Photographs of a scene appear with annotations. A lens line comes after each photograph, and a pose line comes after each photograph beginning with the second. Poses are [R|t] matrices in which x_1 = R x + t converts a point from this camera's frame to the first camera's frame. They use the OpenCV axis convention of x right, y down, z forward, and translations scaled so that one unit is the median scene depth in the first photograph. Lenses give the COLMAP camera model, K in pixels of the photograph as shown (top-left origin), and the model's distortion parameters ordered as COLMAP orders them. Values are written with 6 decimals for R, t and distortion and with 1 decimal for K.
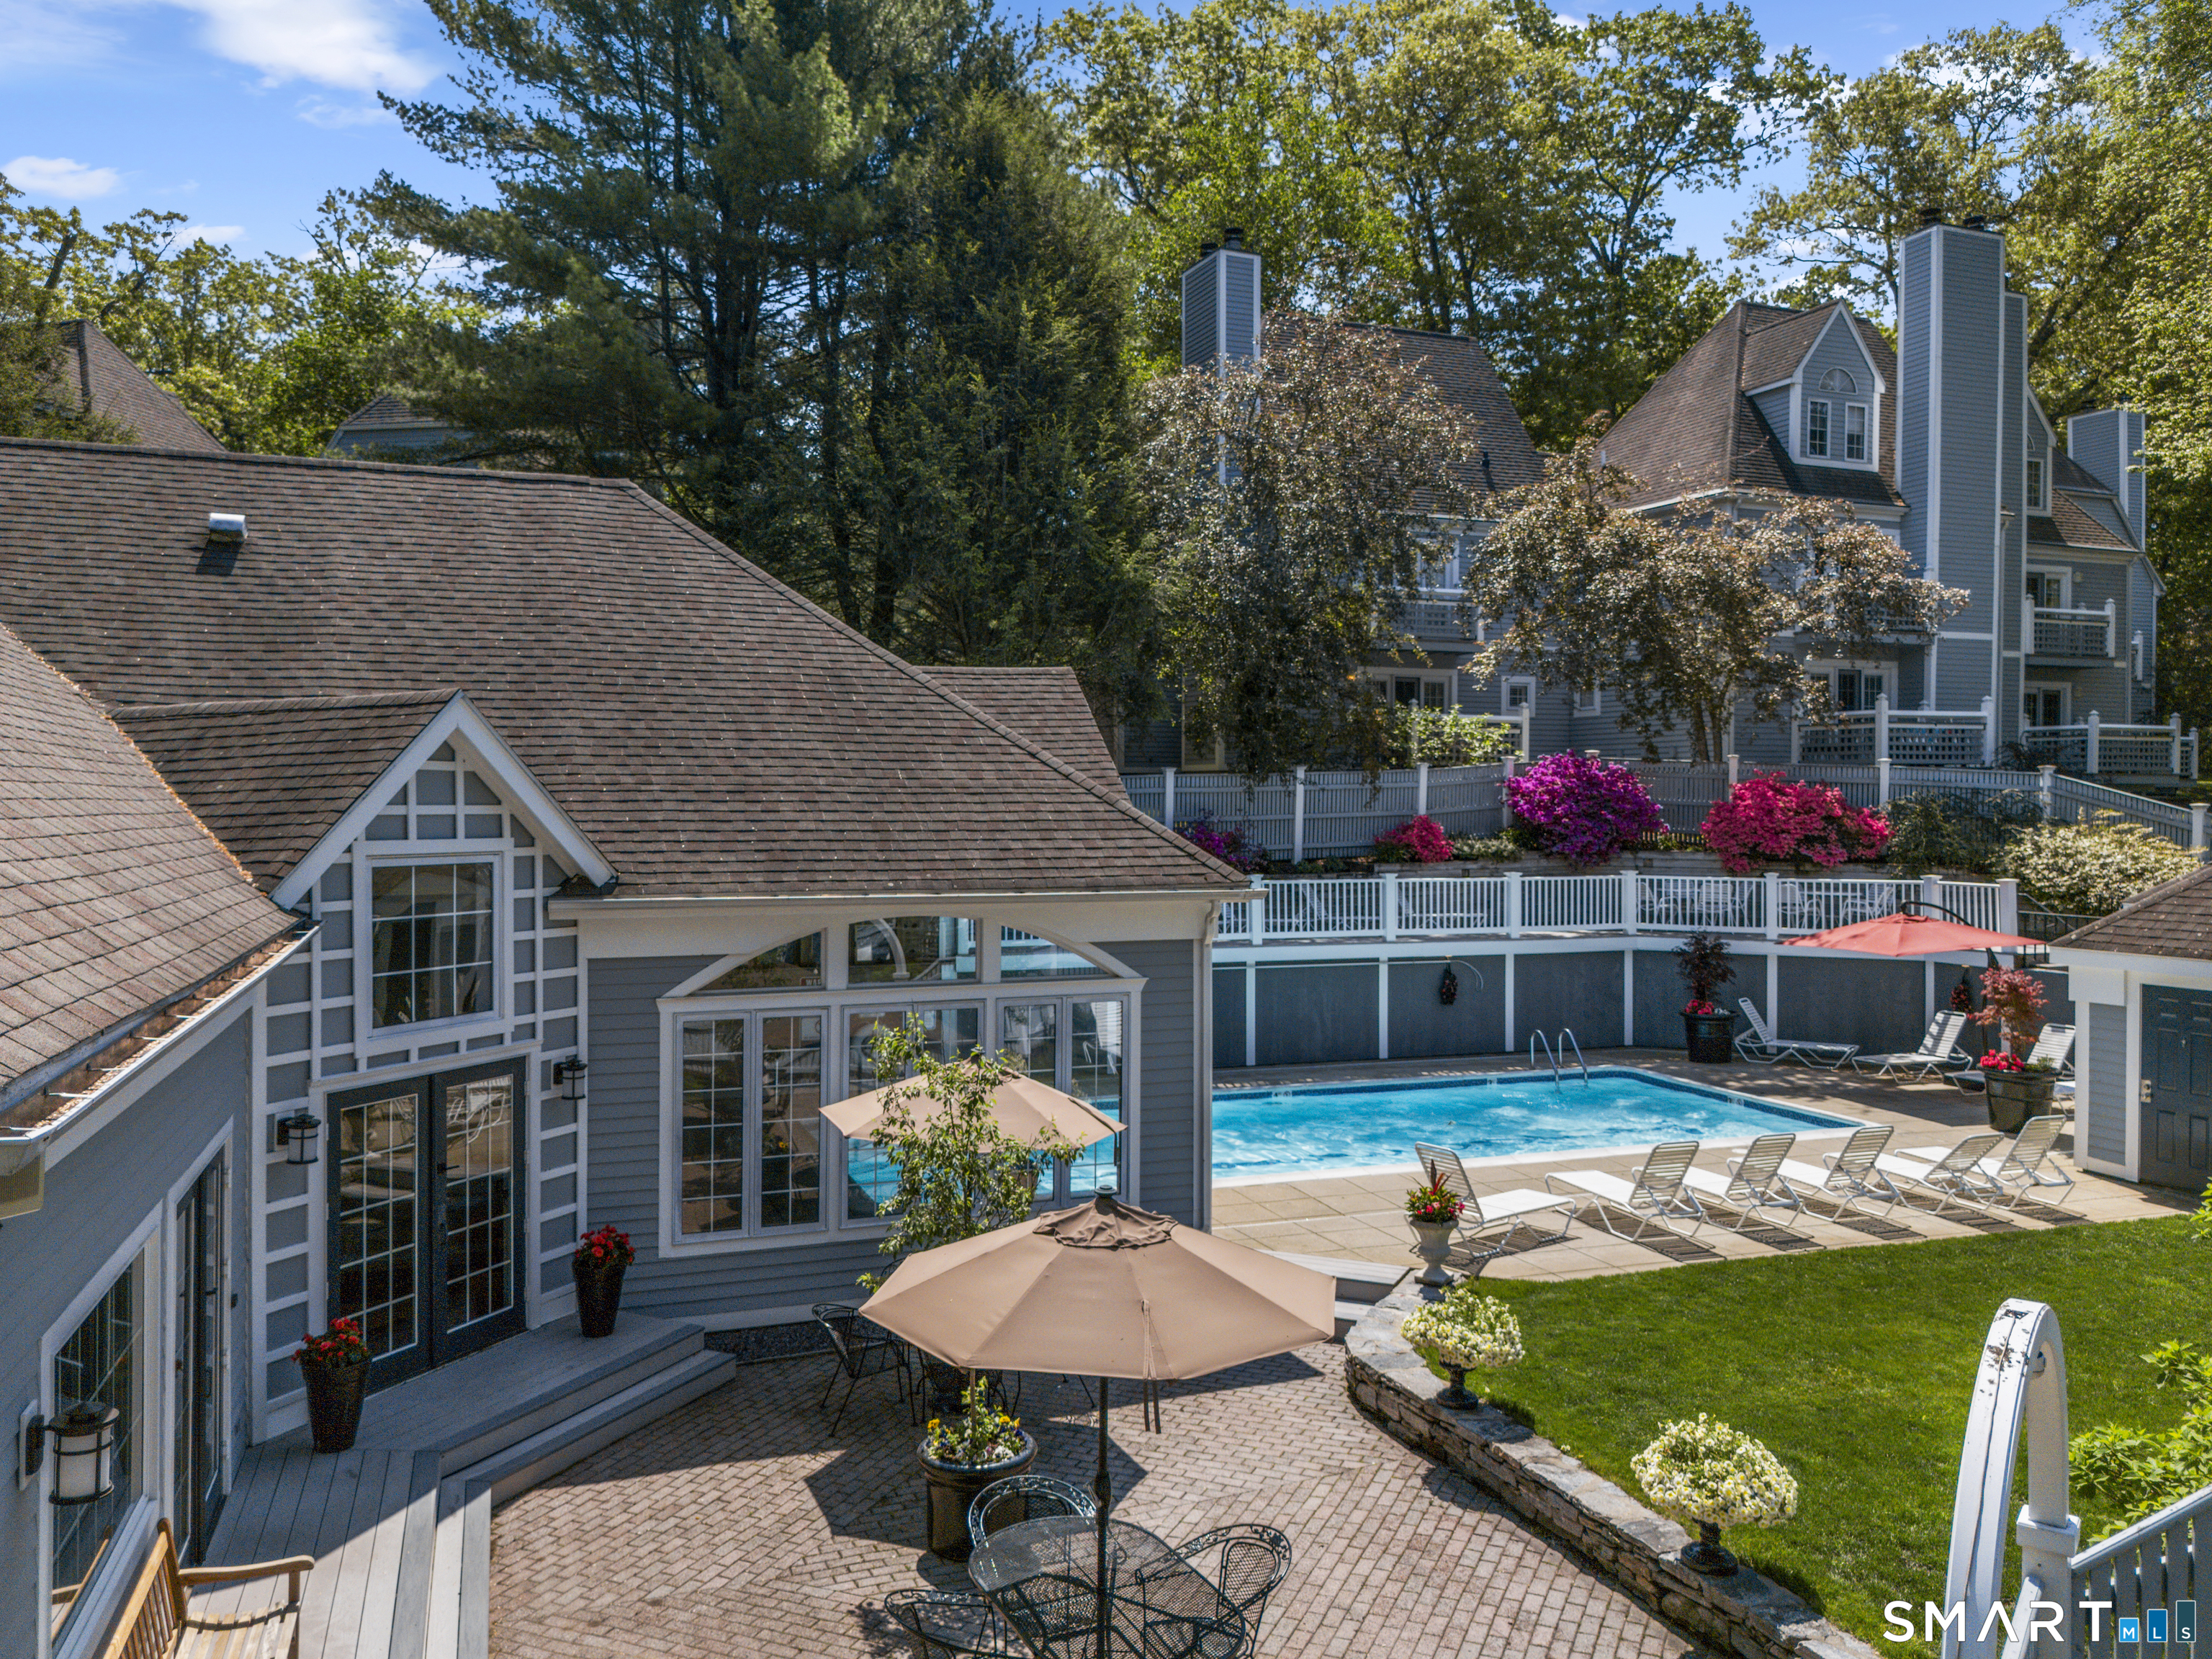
lens RADIAL K [[1592.6, 0, 1137.1], [0, 1592.6, 829.6], [0, 0, 1]] dist [0.046567, -0.004645]
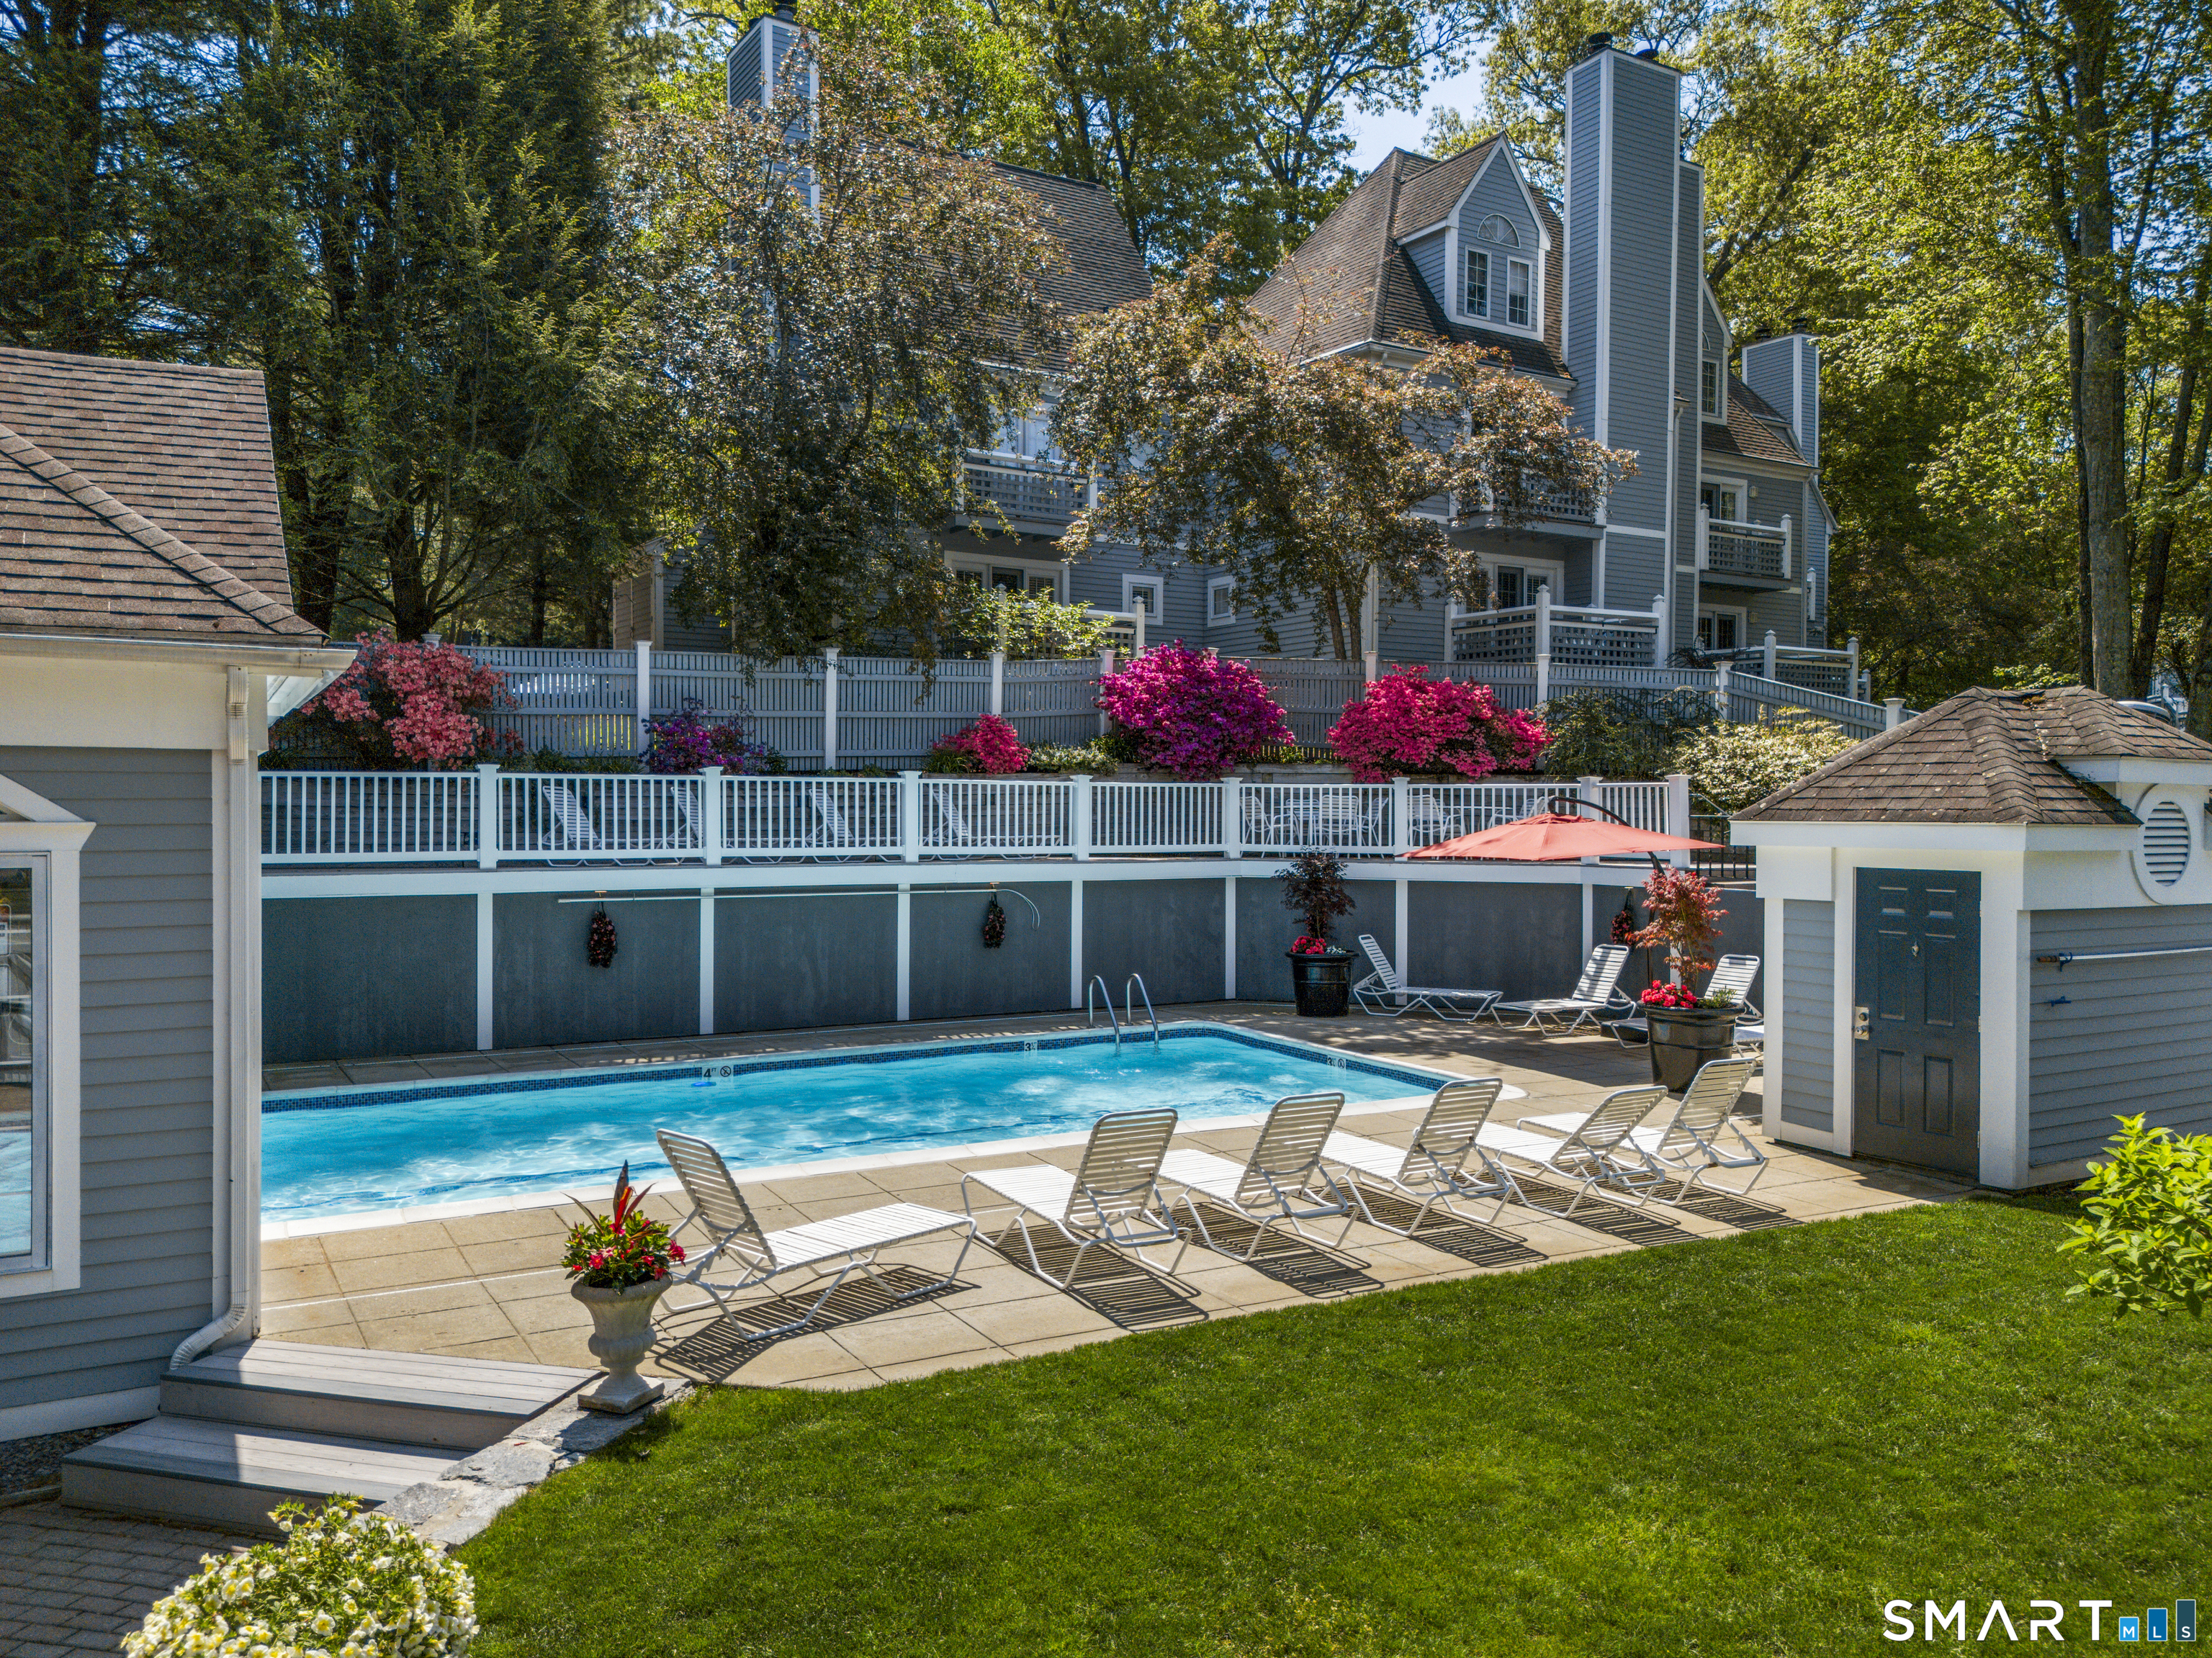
lens RADIAL K [[1578.1, 0, 1106.0], [0, 1578.1, 829.0], [0, 0, 1]] dist [0.059533, -0.001929]
pose [[0.989287, 0.001774, 0.145973, 0.138178], [-0.001752, 0.999998, -0.000282, 0.053247], [-0.145974, 0.000024, 0.989288, 0.251456]]
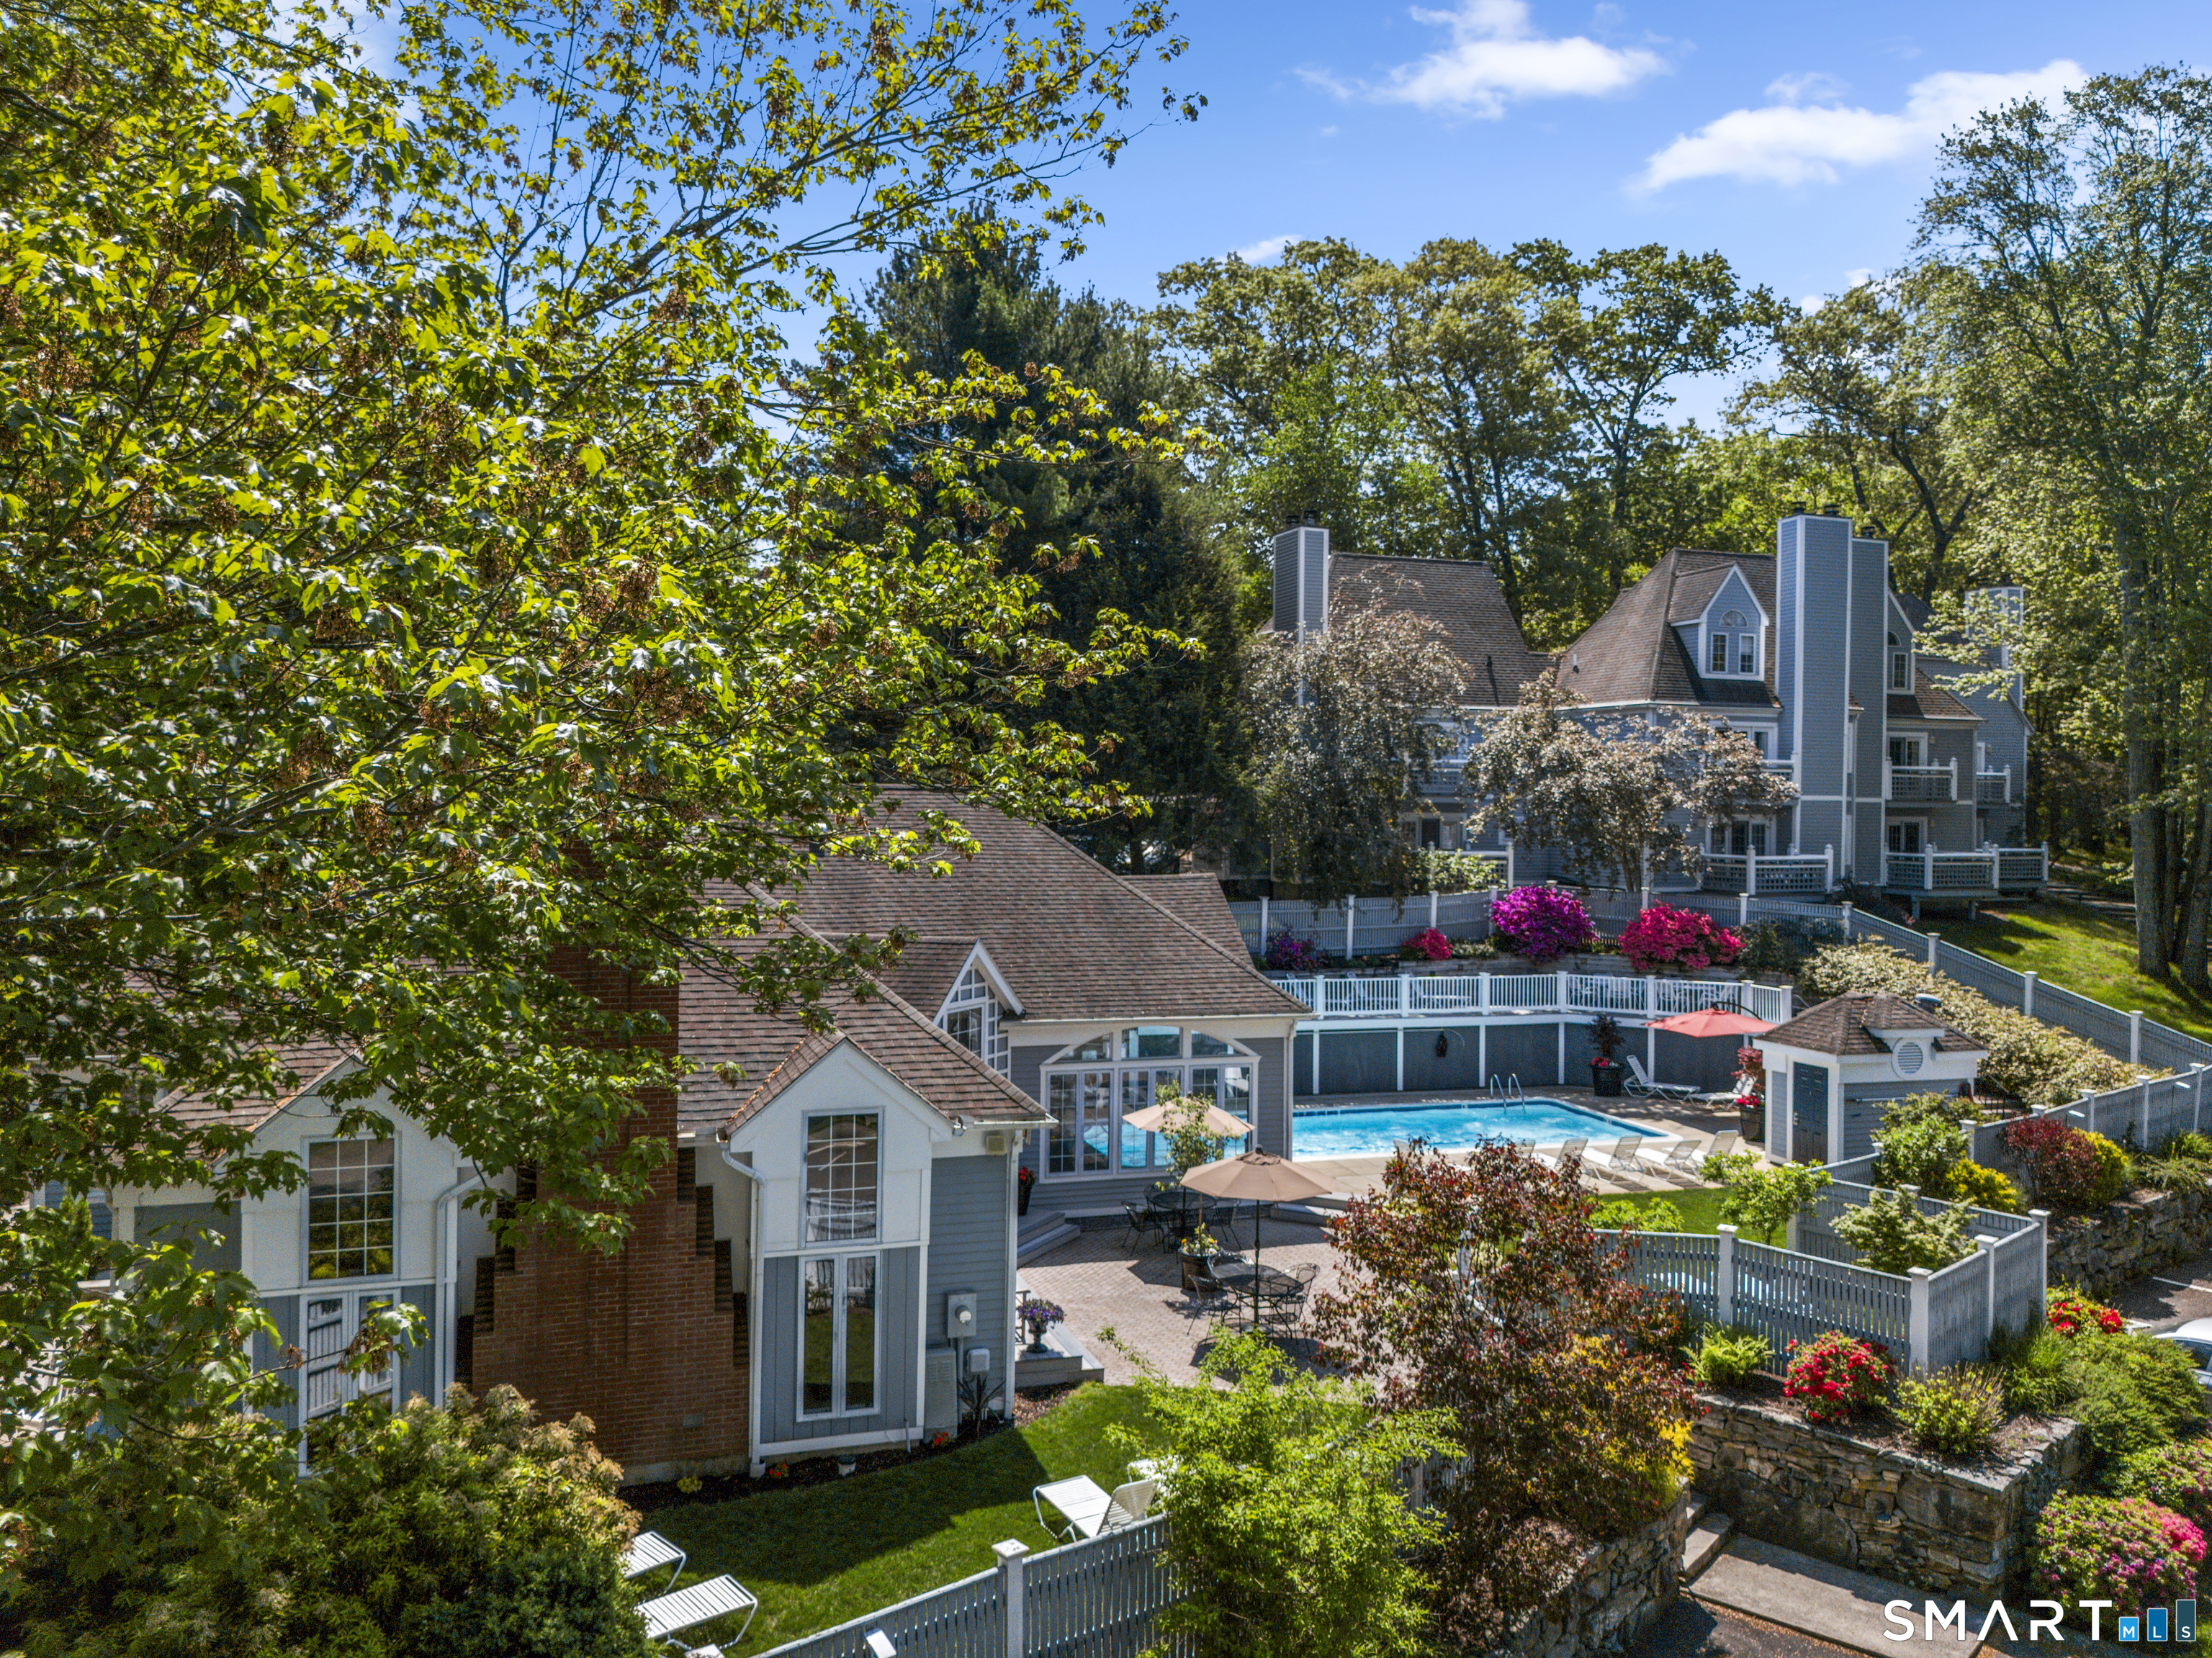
lens RADIAL K [[1592.4, 0, 1137.1], [0, 1592.4, 829.1], [0, 0, 1]] dist [0.046567, -0.004645]
pose [[0.998786, 0.008044, -0.048608, -0.031813], [-0.008344, 0.999947, -0.005980, -0.103327], [0.048558, 0.006378, 0.998800, -0.591491]]
